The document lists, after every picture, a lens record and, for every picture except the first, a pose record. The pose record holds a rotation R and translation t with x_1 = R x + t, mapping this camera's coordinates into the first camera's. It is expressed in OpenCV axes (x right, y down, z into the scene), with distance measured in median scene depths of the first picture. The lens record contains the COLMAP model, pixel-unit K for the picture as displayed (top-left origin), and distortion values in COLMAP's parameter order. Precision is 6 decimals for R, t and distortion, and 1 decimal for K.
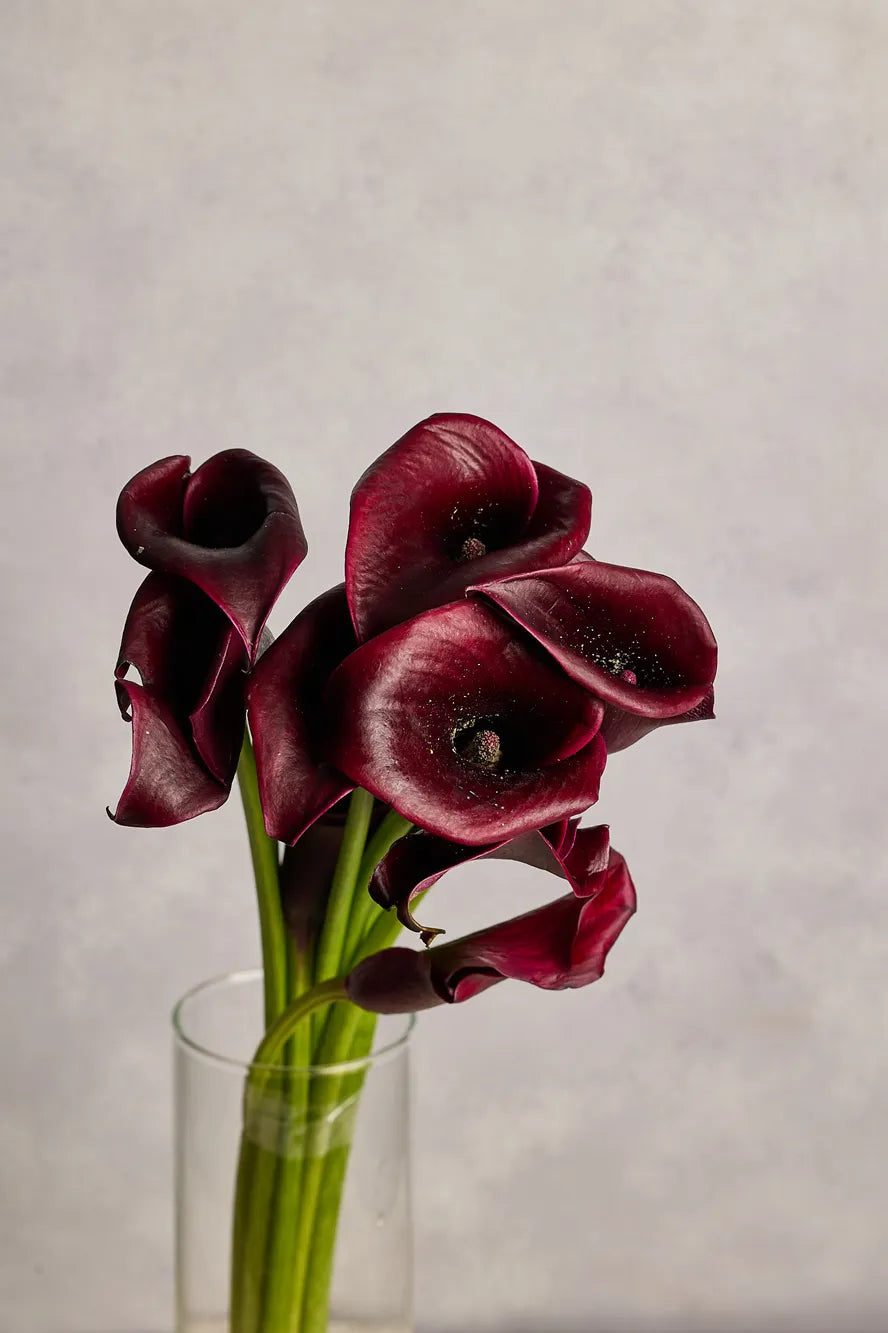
lens RADIAL K [[3867.4, 0, 444.0], [0, 3867.4, 666.5], [0, 0, 1]] dist [0.225662, 0.436155]
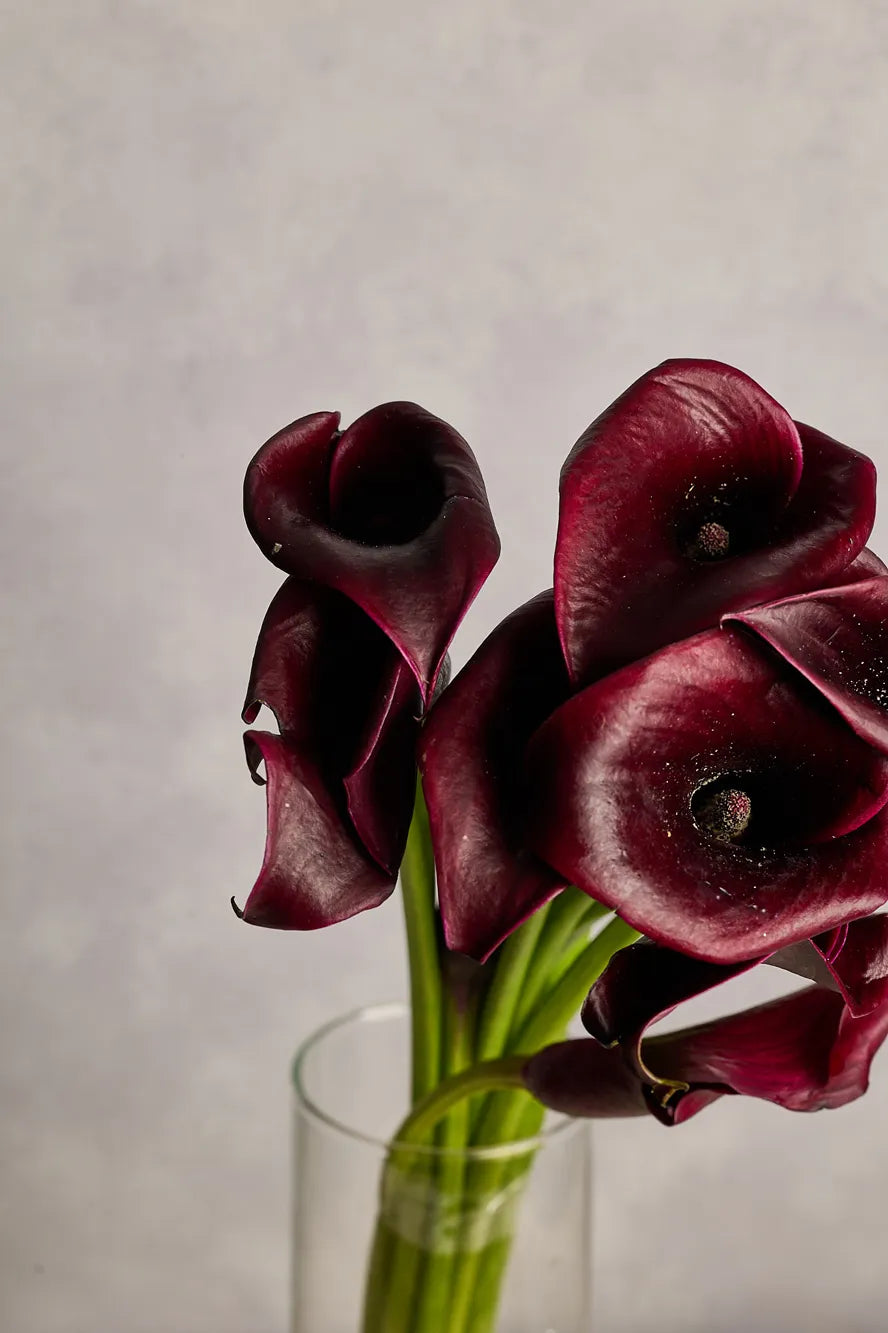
lens RADIAL K [[3867.4, 0, 444.0], [0, 3867.4, 666.5], [0, 0, 1]] dist [0.225662, 0.436155]
pose [[0.999841, 0.014459, -0.010448, -0.038390], [-0.013675, 0.997339, 0.071609, -0.061502], [0.011455, -0.071455, 0.997378, 0.257338]]
